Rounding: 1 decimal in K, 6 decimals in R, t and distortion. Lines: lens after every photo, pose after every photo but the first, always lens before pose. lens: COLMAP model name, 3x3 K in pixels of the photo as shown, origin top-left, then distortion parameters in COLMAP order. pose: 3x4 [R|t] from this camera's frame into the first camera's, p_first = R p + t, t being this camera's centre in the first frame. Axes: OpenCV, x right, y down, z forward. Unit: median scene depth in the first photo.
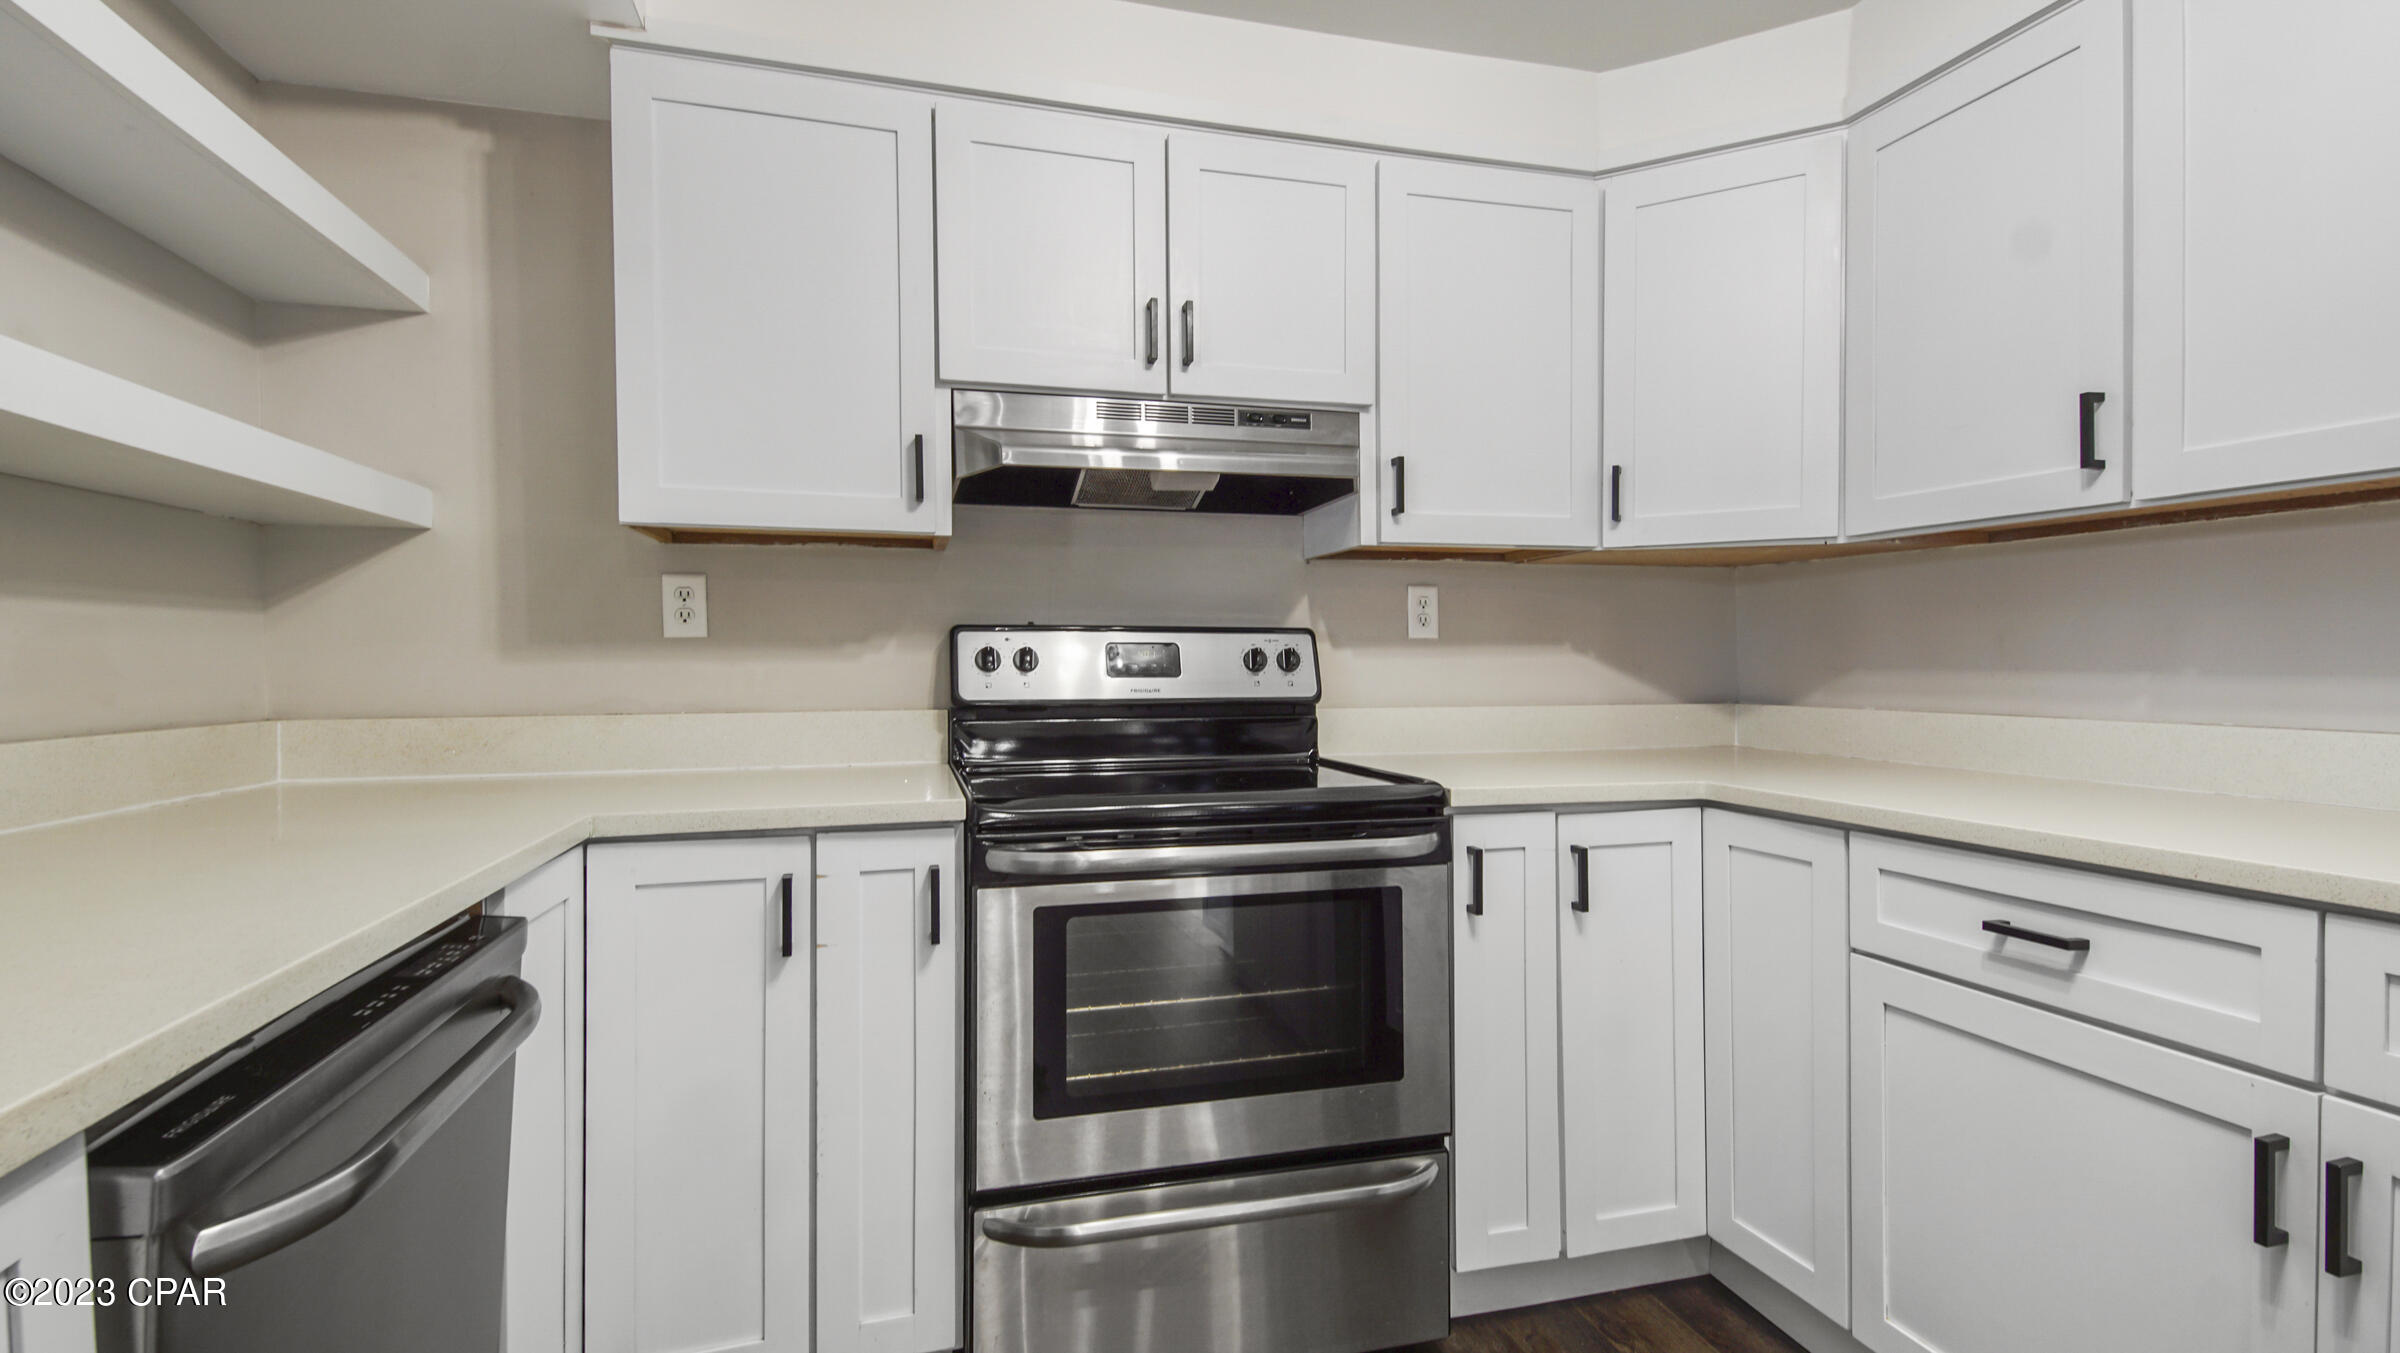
lens RADIAL K [[1099.2, 0, 1160.1], [0, 1099.2, 658.0], [0, 0, 1]] dist [0.005955, -0.000628]
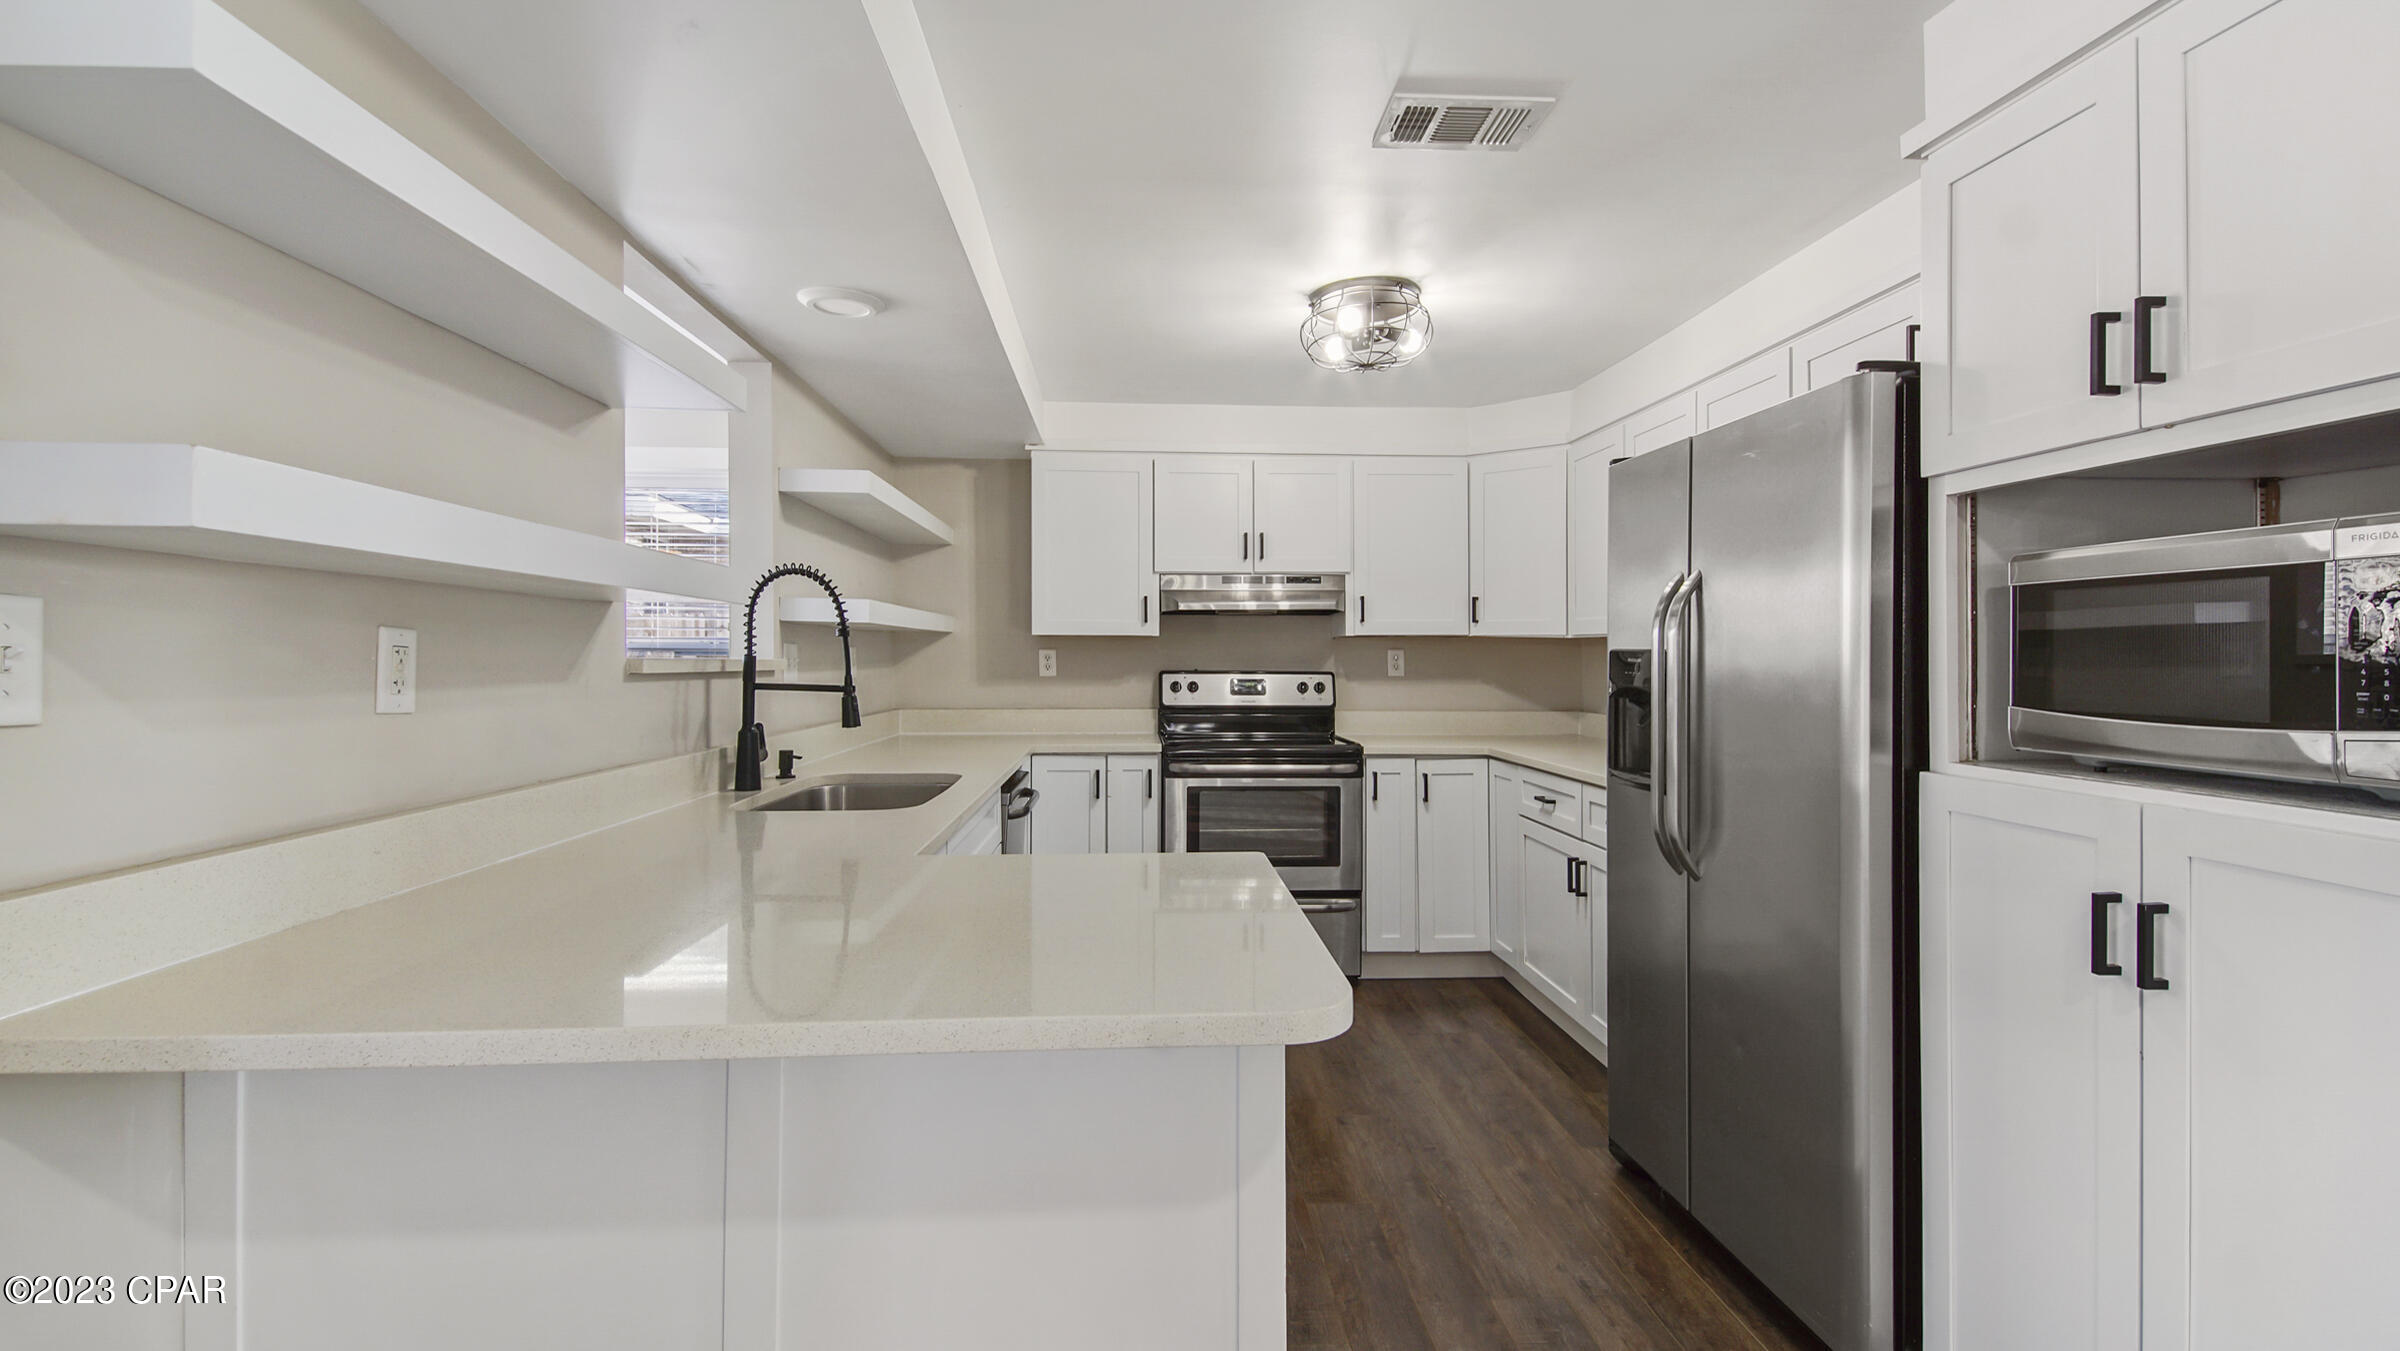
lens RADIAL K [[1099.2, 0, 1174.3], [0, 1099.2, 660.3], [0, 0, 1]] dist [0.005955, -0.000628]
pose [[0.981465, 0.008367, -0.191461, 0.292971], [-0.006920, 0.999942, 0.008228, -0.077529], [0.191519, -0.006750, 0.981466, -1.303355]]
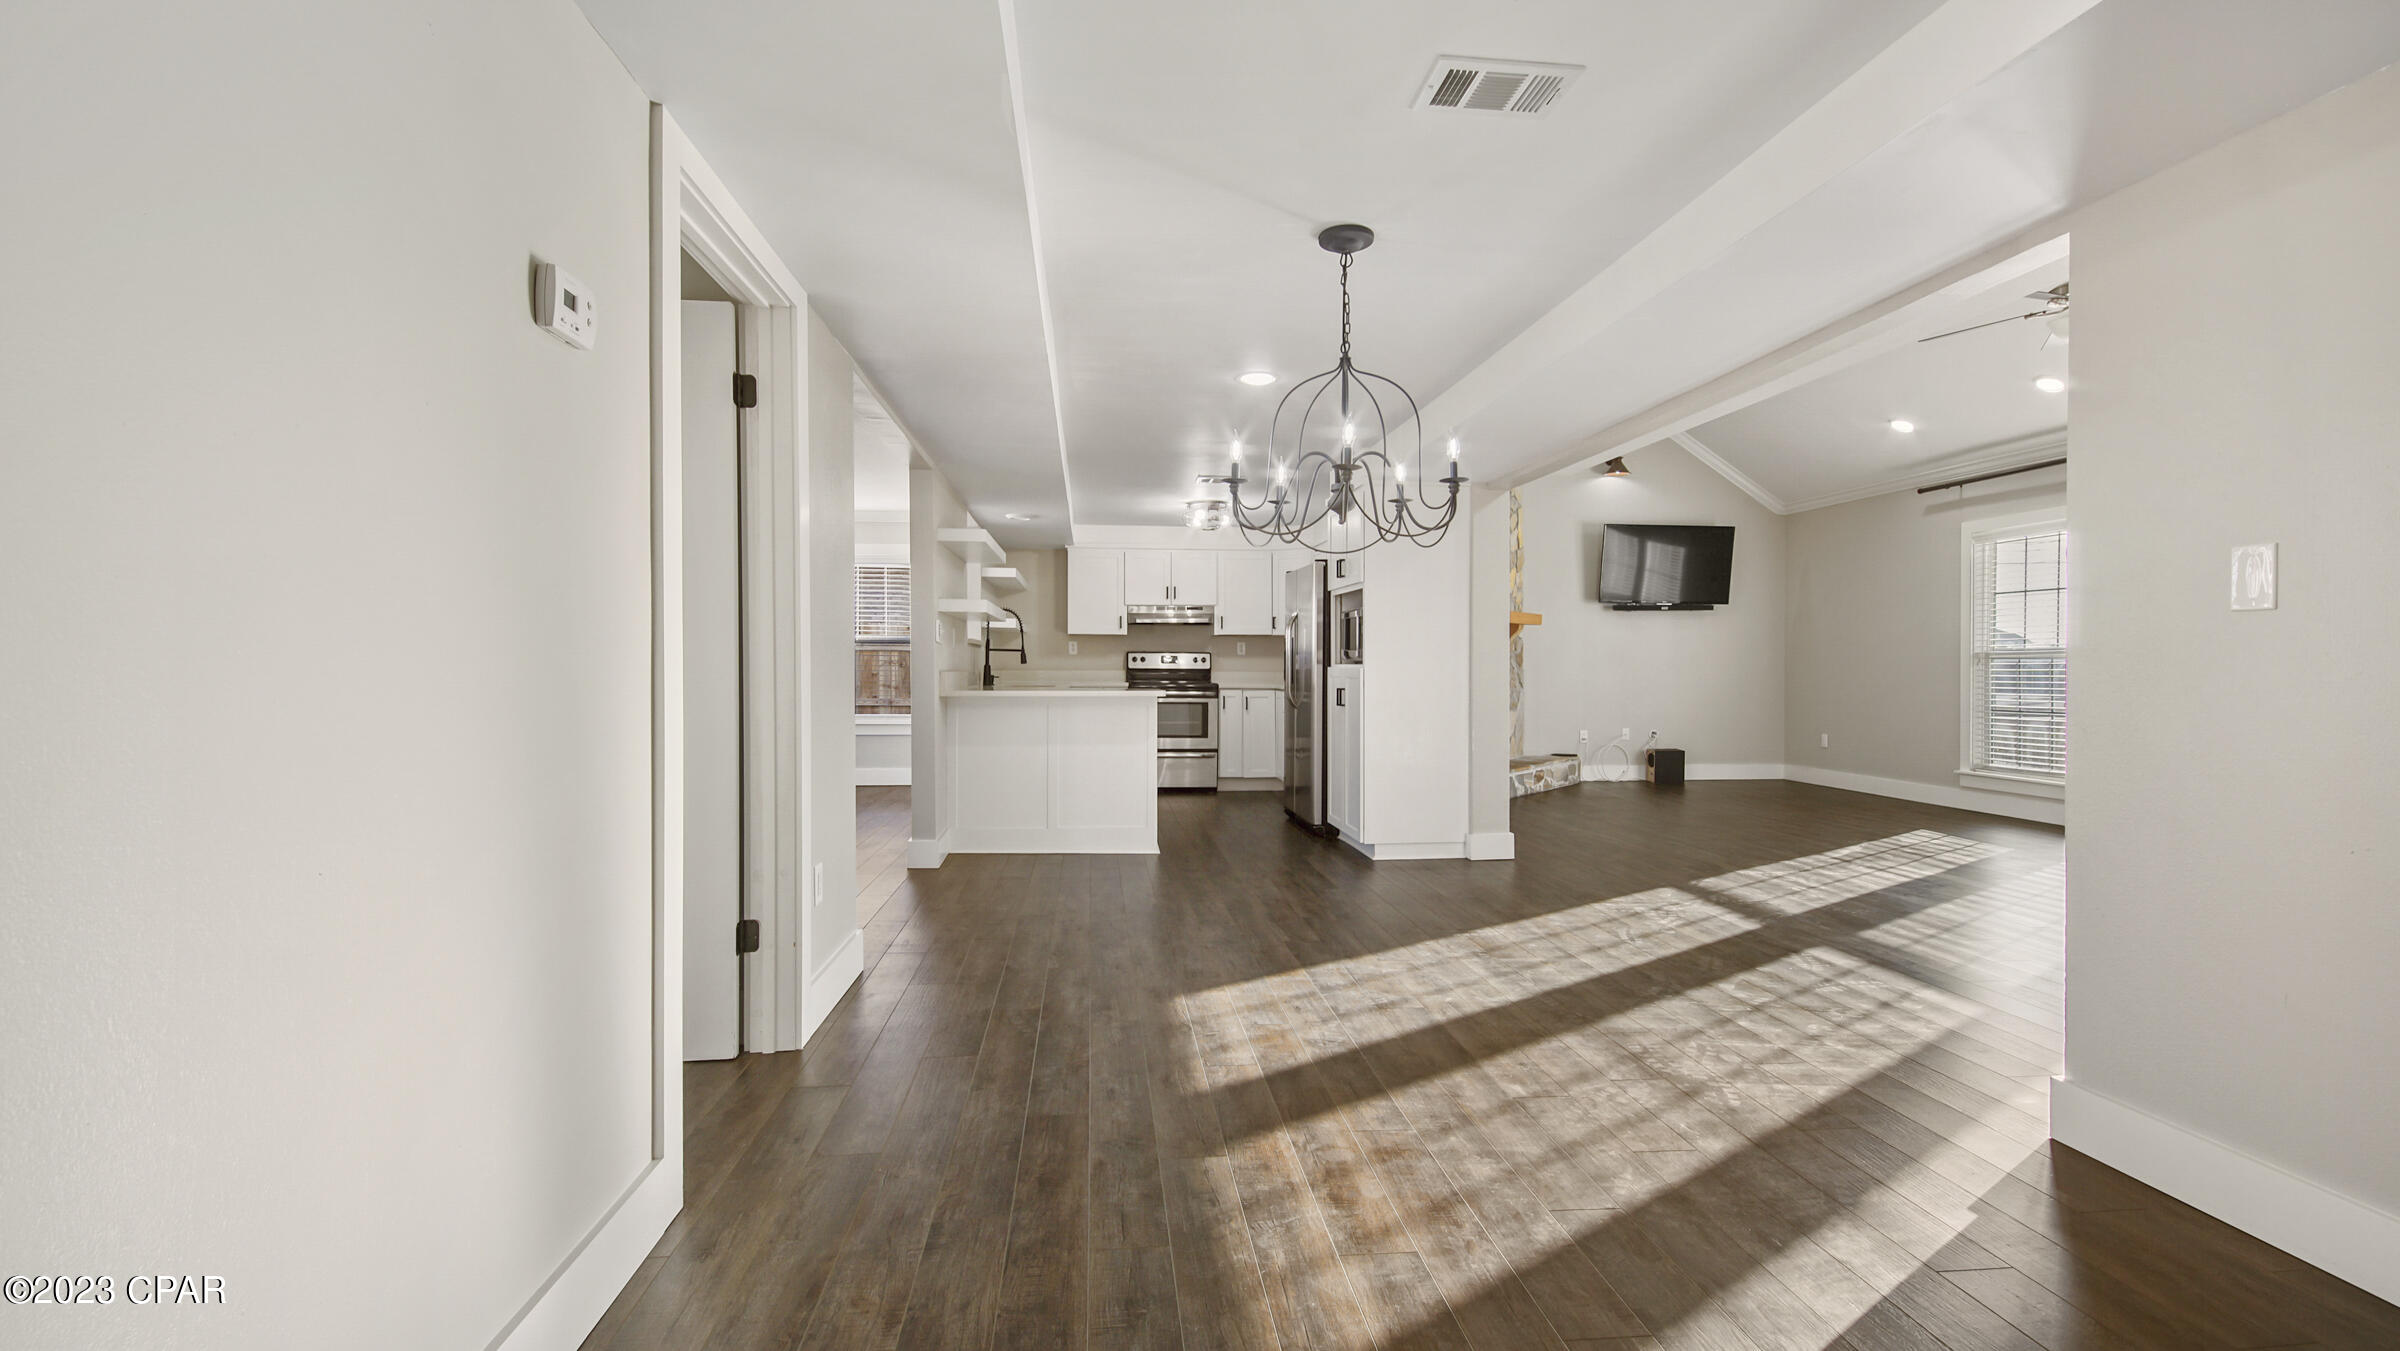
lens RADIAL K [[1099.2, 0, 1193.6], [0, 1099.2, 675.7], [0, 0, 1]] dist [0.005955, -0.000628]
pose [[0.989960, 0.012287, -0.140811, 0.825316], [-0.010400, 0.999846, 0.014132, 0.003896], [0.140963, -0.012526, 0.989936, -3.959059]]
